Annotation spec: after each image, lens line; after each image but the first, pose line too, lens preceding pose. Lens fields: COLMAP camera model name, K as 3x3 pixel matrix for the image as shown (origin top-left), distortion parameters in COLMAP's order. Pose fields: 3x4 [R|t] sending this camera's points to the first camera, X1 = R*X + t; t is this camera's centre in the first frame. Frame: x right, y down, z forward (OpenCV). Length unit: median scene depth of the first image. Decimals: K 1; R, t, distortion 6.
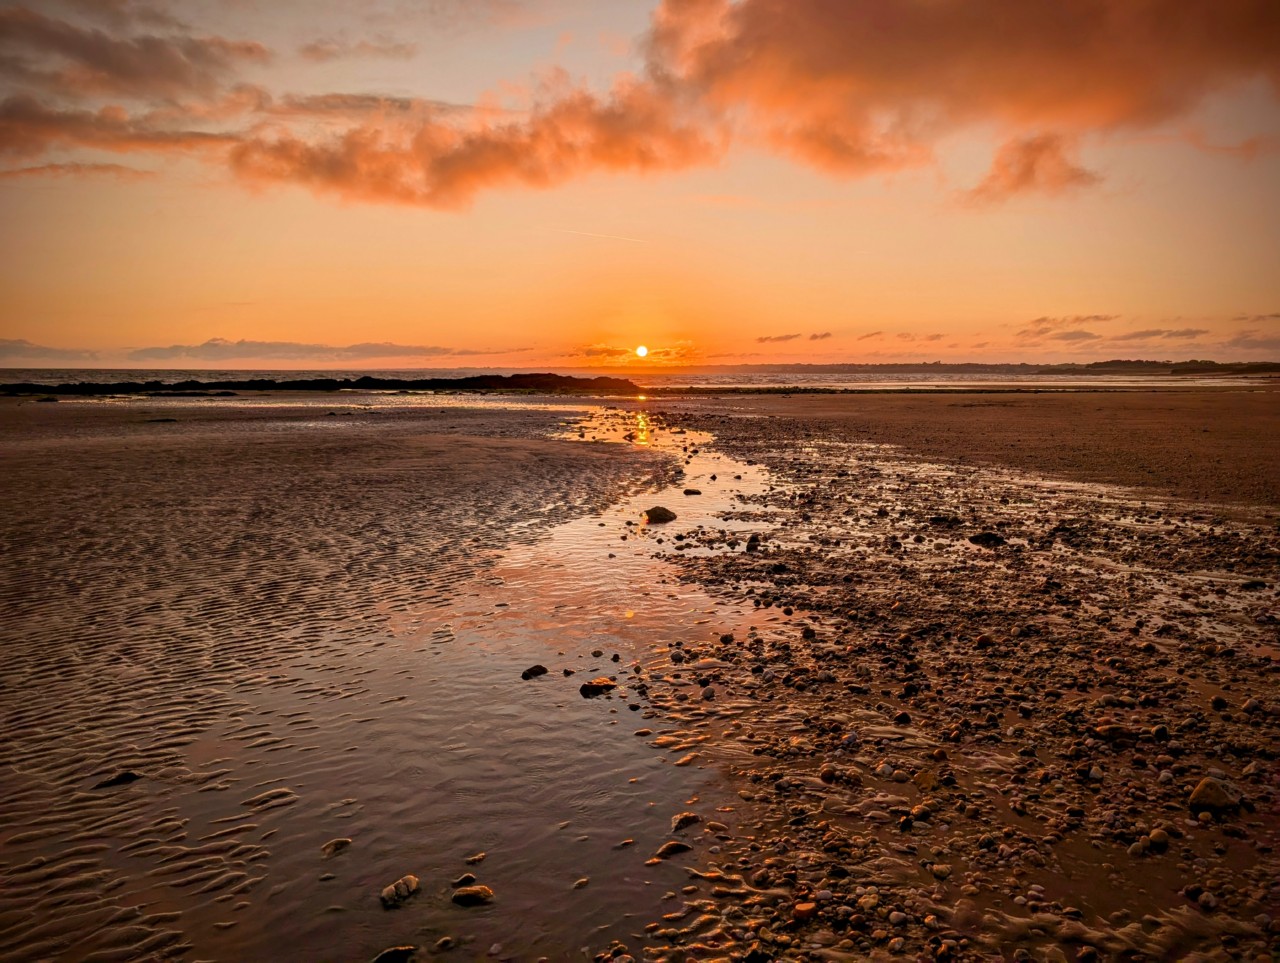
lens RADIAL K [[972.0, 0, 647.2], [0, 972.0, 479.2], [0, 0, 1]] dist [0.000686, -0.004908]
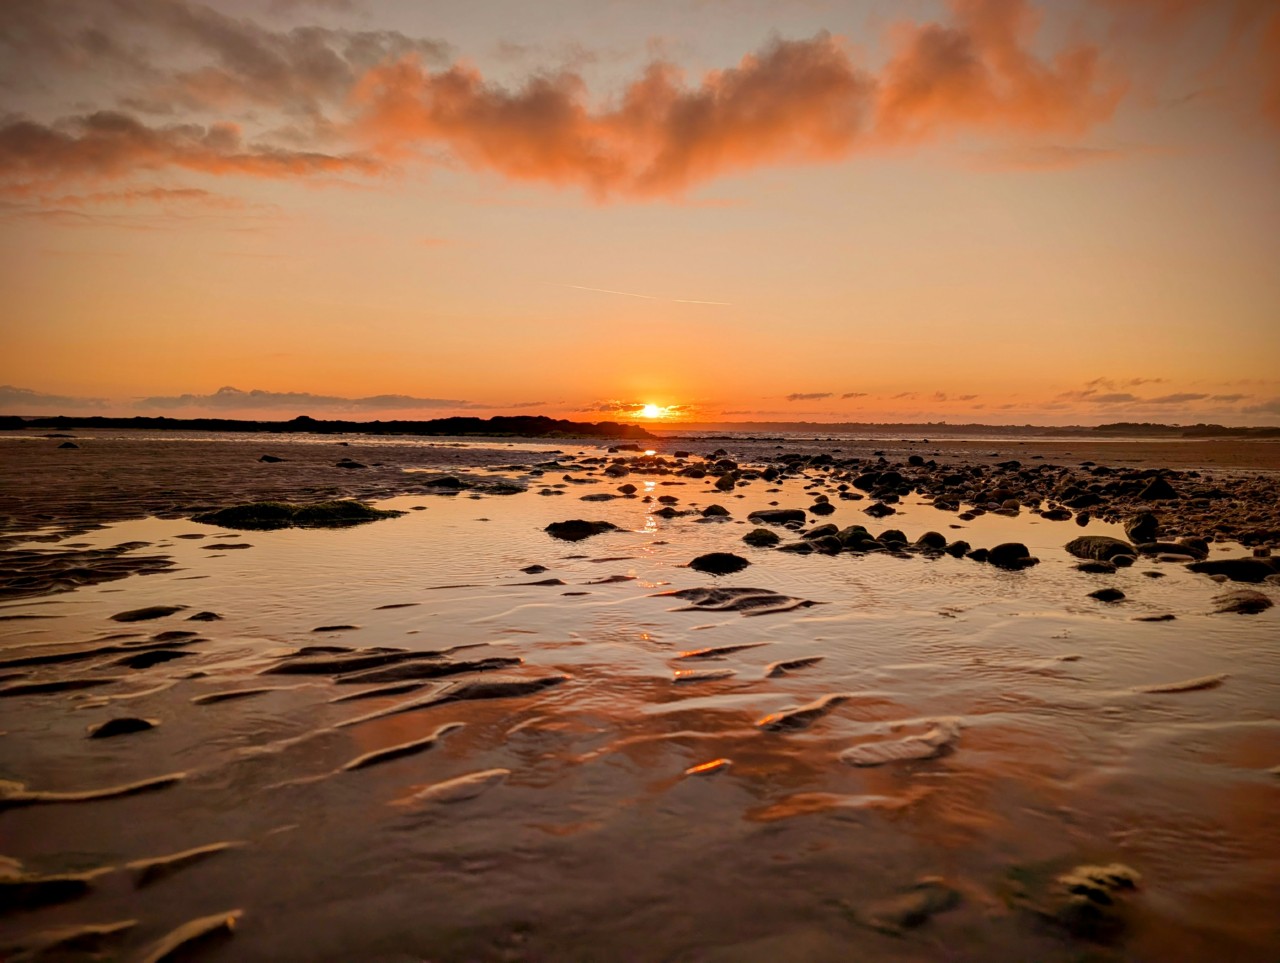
lens RADIAL K [[972.0, 0, 634.3], [0, 972.0, 480.1], [0, 0, 1]] dist [0.000686, -0.004908]
pose [[0.998693, 0.011756, 0.049746, -0.085440], [-0.009131, 0.998571, -0.052661, -0.010511], [-0.050294, 0.052138, 0.997373, 0.058408]]
